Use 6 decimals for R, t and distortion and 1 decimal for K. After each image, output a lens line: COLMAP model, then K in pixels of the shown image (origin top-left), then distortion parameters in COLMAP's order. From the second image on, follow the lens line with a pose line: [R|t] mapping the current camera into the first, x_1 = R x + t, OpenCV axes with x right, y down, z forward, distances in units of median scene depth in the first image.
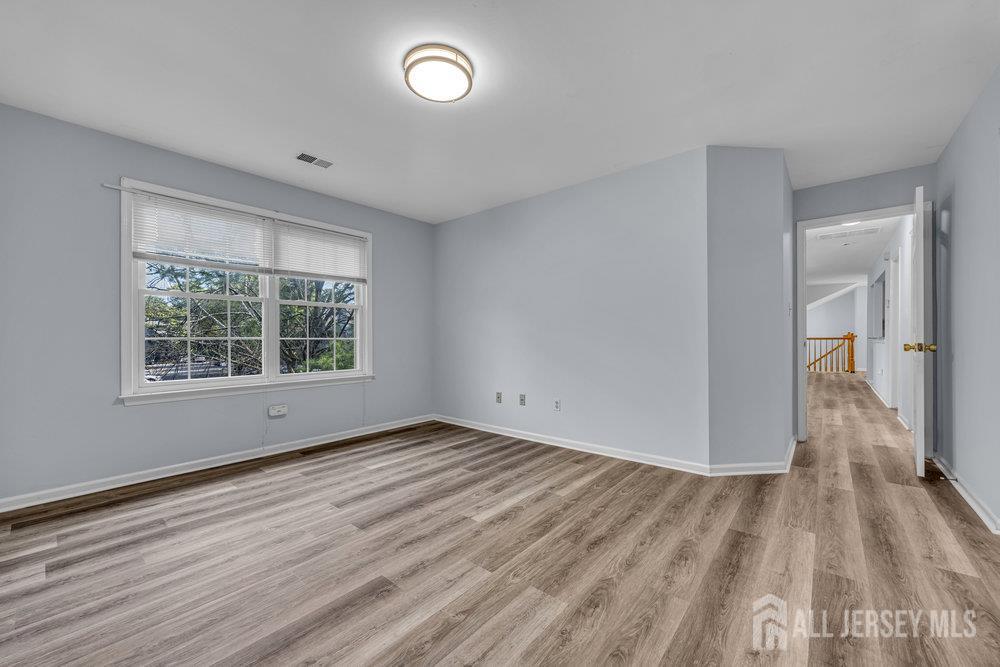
lens RADIAL K [[383.8, 0, 504.9], [0, 383.8, 339.2], [0, 0, 1]] dist [-0.000824, -0.000295]
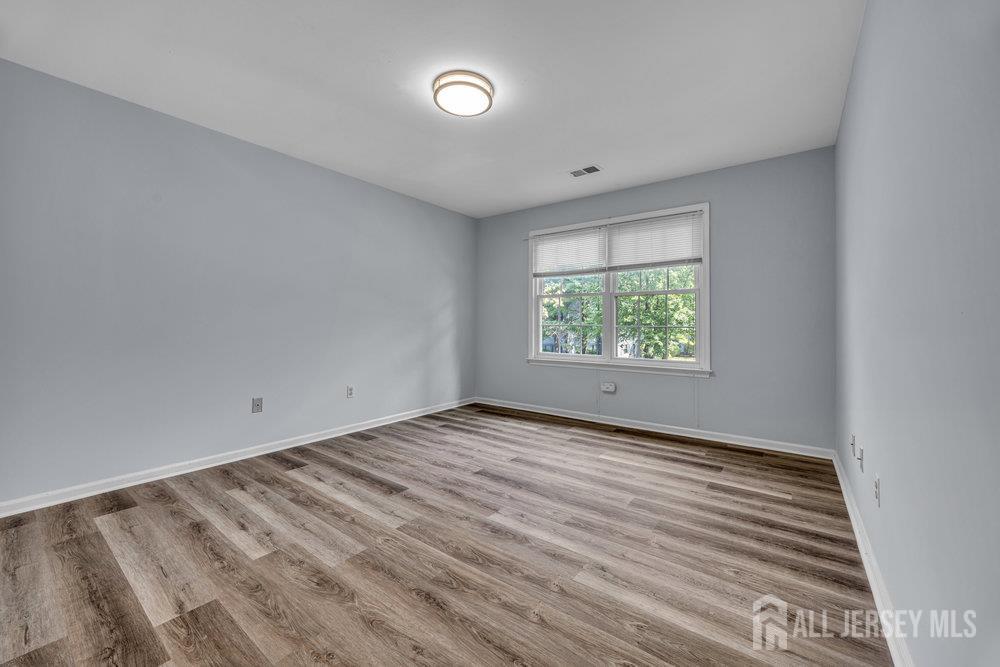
lens RADIAL K [[383.8, 0, 507.2], [0, 383.8, 325.8], [0, 0, 1]] dist [-0.000824, -0.000295]
pose [[0.067962, 0.007528, -0.997659, 0.757636], [-0.008531, 0.999939, 0.006964, -0.010737], [0.997651, 0.008038, 0.068022, 0.830784]]
